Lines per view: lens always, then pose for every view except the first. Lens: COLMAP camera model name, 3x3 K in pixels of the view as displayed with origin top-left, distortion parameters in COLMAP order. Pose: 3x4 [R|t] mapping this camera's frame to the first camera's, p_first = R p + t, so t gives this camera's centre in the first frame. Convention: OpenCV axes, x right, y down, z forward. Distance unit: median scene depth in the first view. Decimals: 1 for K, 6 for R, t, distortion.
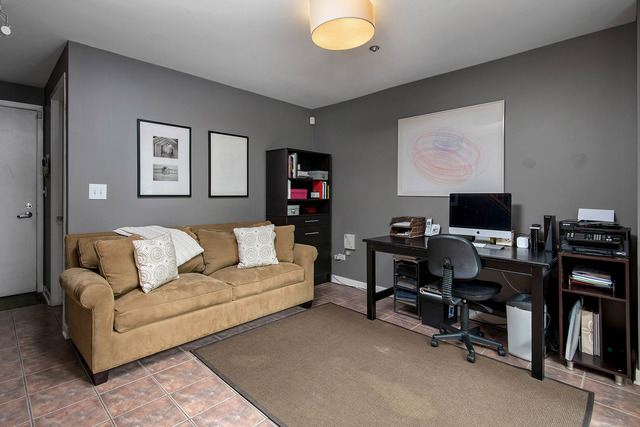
lens RADIAL K [[301.7, 0, 320.7], [0, 301.7, 196.8], [0, 0, 1]] dist [0.001760, 0.000244]
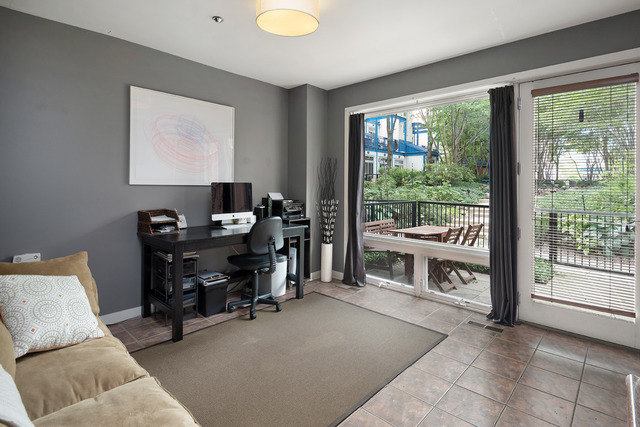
lens RADIAL K [[325.5, 0, 320.5], [0, 325.5, 180.7], [0, 0, 1]] dist [0.000255, -0.000147]
pose [[-0.025965, 0.007284, 0.999636, -0.675385], [-0.000050, 0.999973, -0.007288, -0.008519], [-0.999663, -0.000239, -0.025964, 0.622477]]
